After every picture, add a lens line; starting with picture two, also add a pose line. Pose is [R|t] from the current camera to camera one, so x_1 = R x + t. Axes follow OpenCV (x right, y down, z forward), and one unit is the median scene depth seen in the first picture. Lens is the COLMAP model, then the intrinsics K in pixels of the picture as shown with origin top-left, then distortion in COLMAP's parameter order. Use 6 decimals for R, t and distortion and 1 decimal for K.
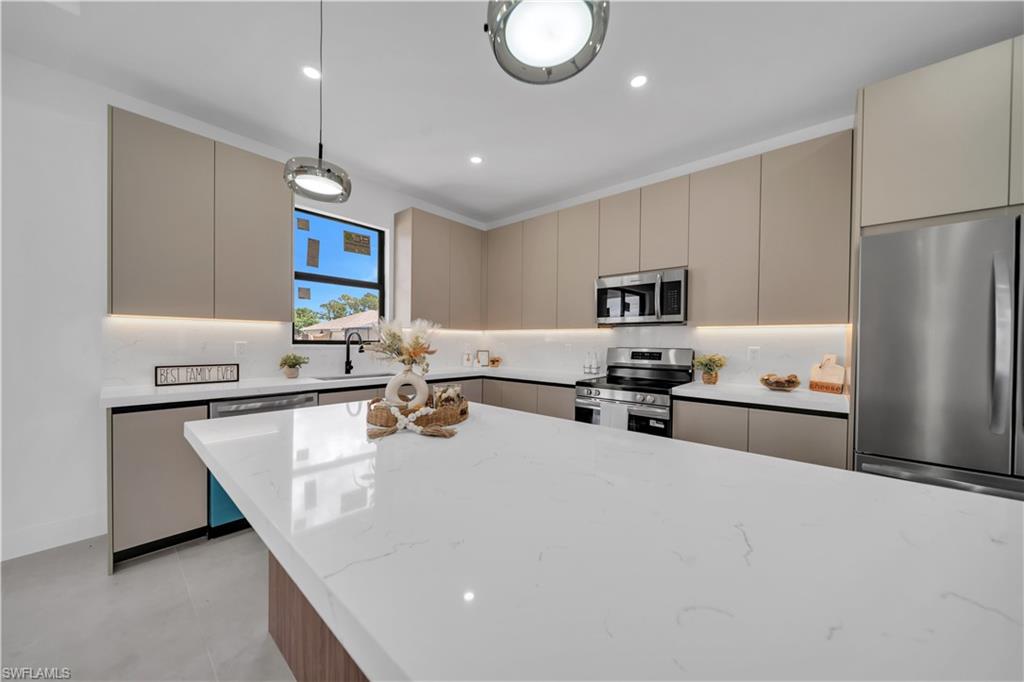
lens RADIAL K [[353.4, 0, 512.1], [0, 353.4, 345.9], [0, 0, 1]] dist [0.000142, -0.000835]
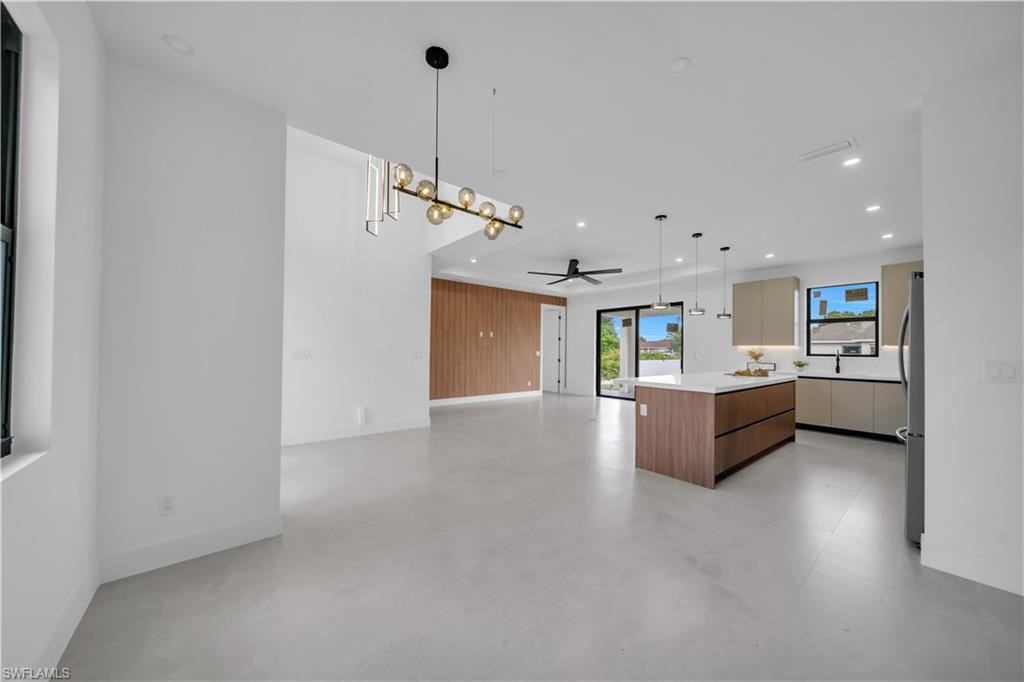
lens RADIAL K [[353.4, 0, 510.4], [0, 353.4, 345.8], [0, 0, 1]] dist [0.000142, -0.000835]
pose [[-0.162709, -0.026659, -0.986314, 1.686641], [-0.025846, 0.999407, -0.022749, 0.027513], [0.986336, 0.021790, -0.163301, -0.359908]]
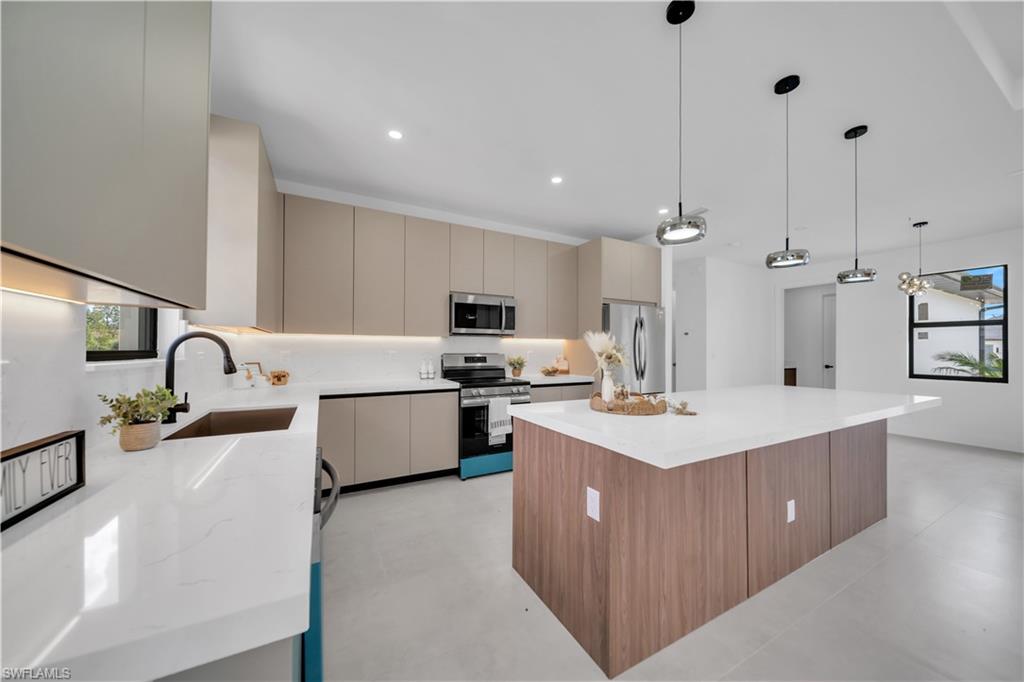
lens RADIAL K [[353.4, 0, 510.9], [0, 353.4, 346.8], [0, 0, 1]] dist [0.000142, -0.000835]
pose [[0.349881, -0.002390, 0.936791, -0.806329], [0.009942, 0.999950, -0.001163, -0.016469], [-0.936741, 0.009720, 0.349887, 0.459295]]
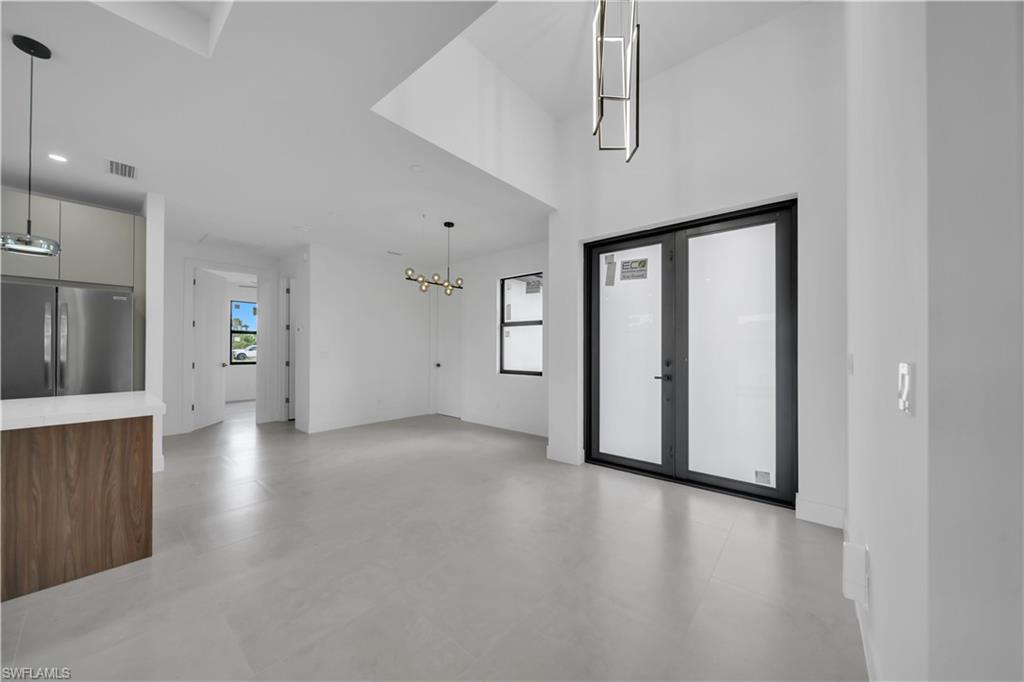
lens RADIAL K [[353.4, 0, 511.7], [0, 353.4, 346.4], [0, 0, 1]] dist [0.000142, -0.000835]
pose [[-0.017399, -0.005615, 0.999833, -0.363271], [0.009132, 0.999942, 0.005774, 0.002877], [-0.999807, 0.009231, -0.017347, -0.821263]]
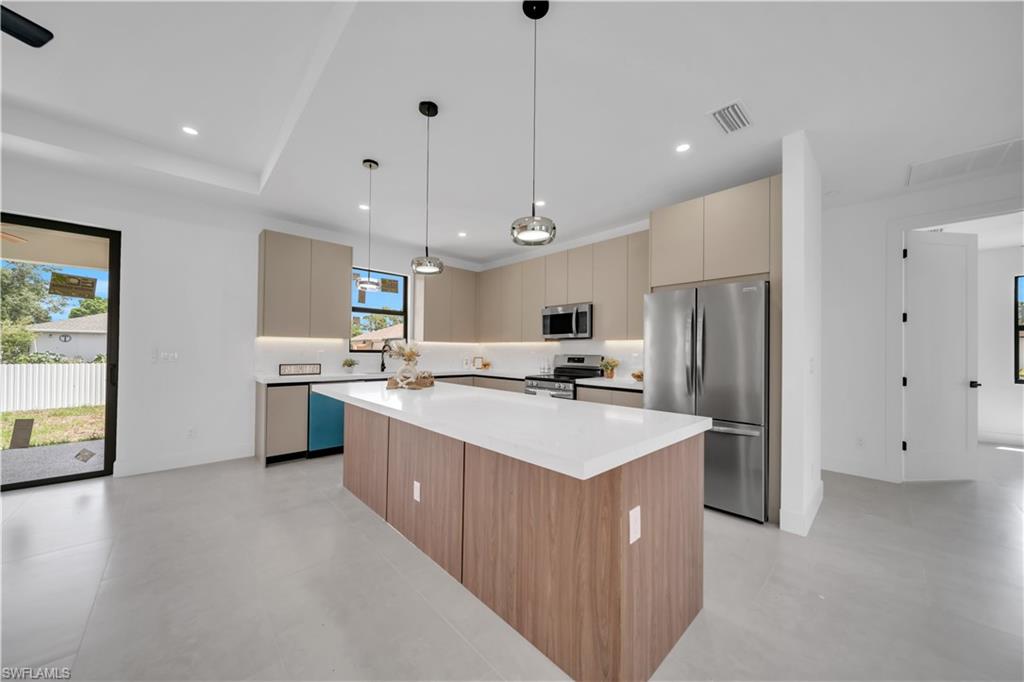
lens RADIAL K [[353.4, 0, 512.4], [0, 353.4, 347.0], [0, 0, 1]] dist [0.000142, -0.000835]
pose [[0.995375, -0.002302, -0.096038, 0.270609], [-0.000031, 0.999705, -0.024281, 0.009132], [0.096066, 0.024172, 0.995081, -0.529030]]
